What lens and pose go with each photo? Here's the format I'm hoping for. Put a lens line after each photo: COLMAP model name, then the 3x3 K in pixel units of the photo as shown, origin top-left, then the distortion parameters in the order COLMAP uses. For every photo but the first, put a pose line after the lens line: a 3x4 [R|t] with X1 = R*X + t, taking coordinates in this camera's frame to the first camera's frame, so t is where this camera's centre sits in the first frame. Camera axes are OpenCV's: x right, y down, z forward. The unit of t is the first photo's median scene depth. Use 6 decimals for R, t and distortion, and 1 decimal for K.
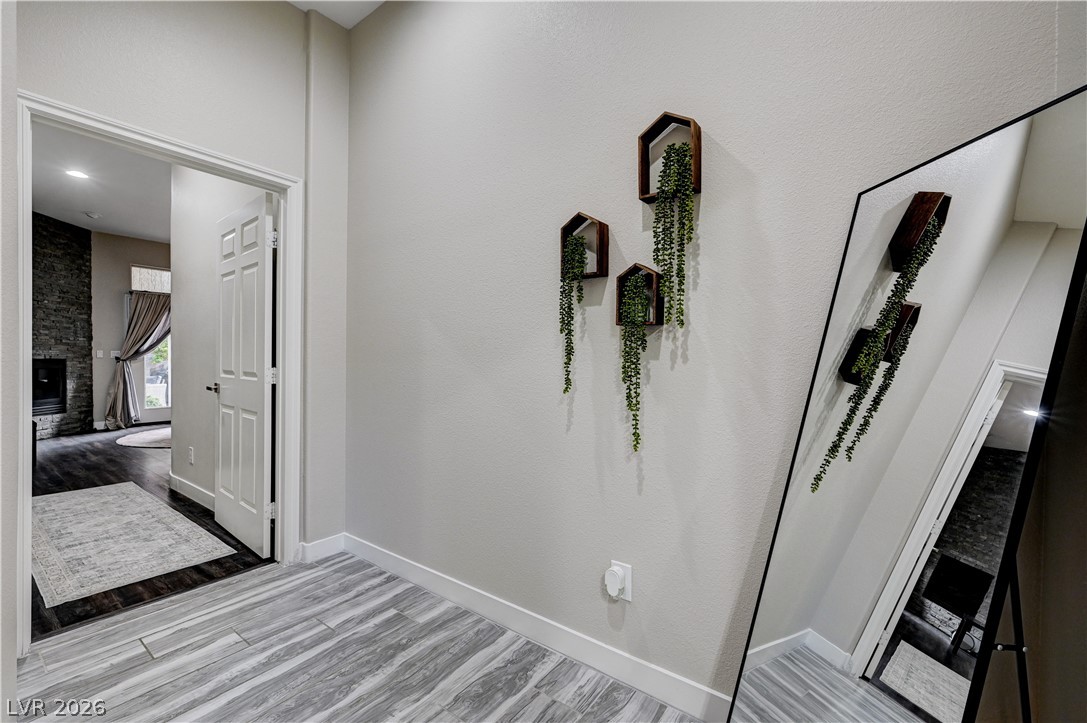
lens RADIAL K [[468.3, 0, 549.4], [0, 468.3, 362.0], [0, 0, 1]] dist [0.002737, 0.000123]
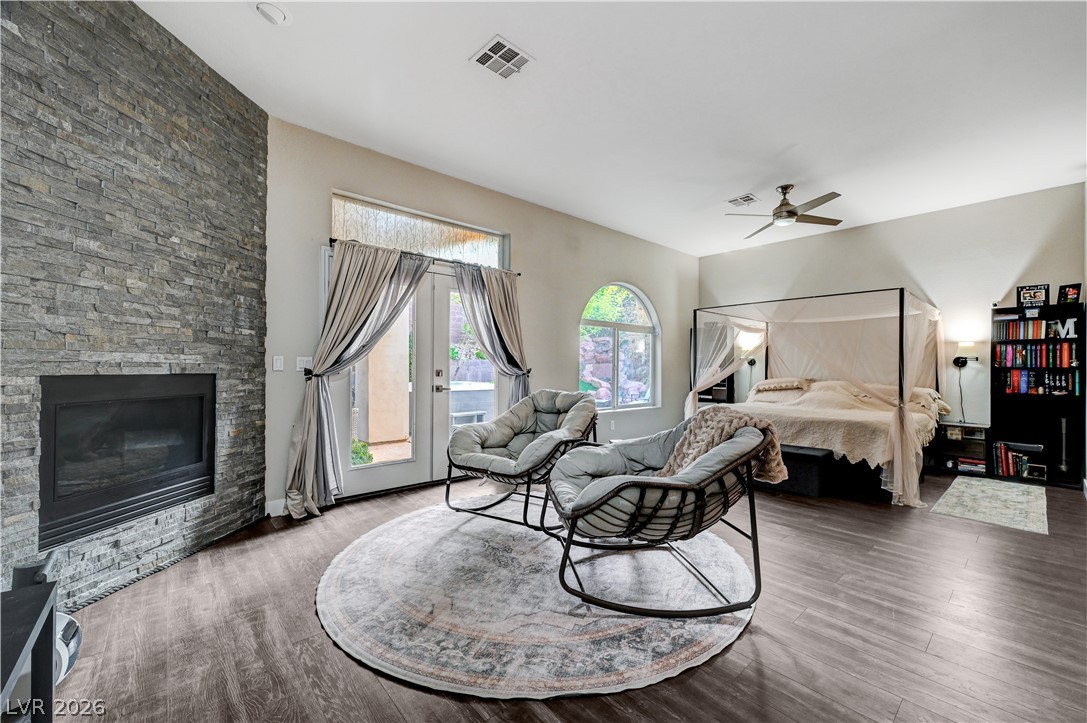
lens RADIAL K [[431.8, 0, 543.1], [0, 431.8, 365.1], [0, 0, 1]] dist [-0.002008, 0.000175]
pose [[0.980207, 0.001714, -0.197969, -0.606232], [-0.004997, 0.999858, -0.016087, -0.009489], [0.197913, 0.016758, 0.980076, 0.622116]]
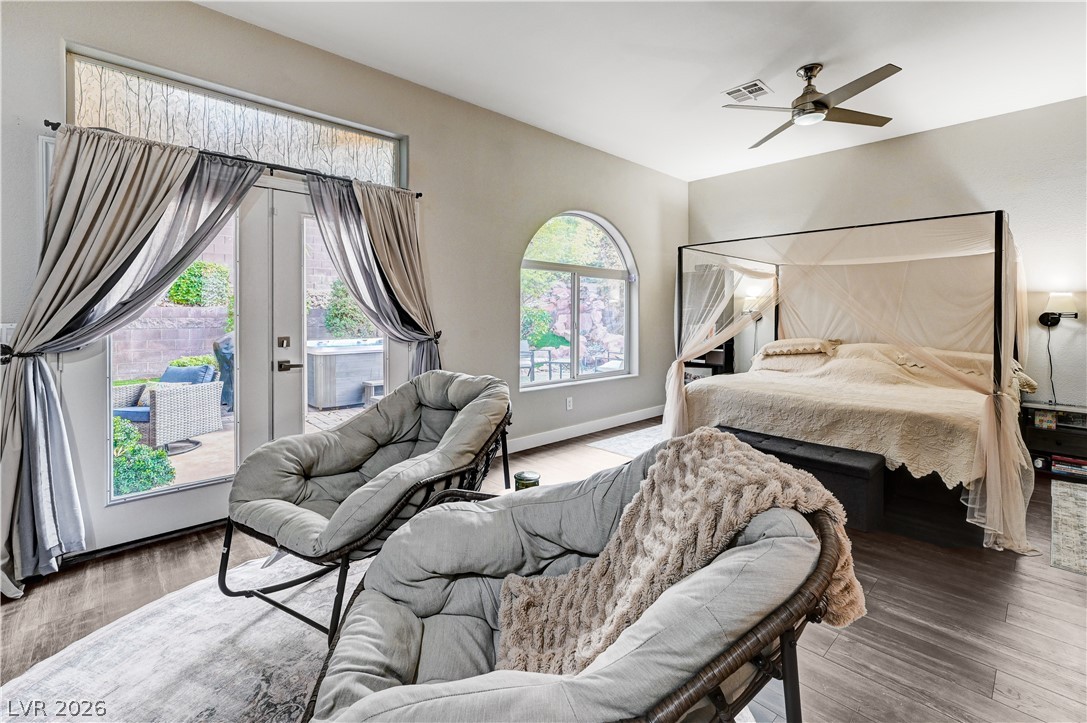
lens RADIAL K [[431.8, 0, 532.0], [0, 431.8, 308.2], [0, 0, 1]] dist [-0.002008, 0.000175]
pose [[0.977163, 0.002010, -0.212482, -0.562518], [-0.005970, 0.999820, -0.017994, -0.032122], [0.212408, 0.018851, 0.976999, 0.841566]]
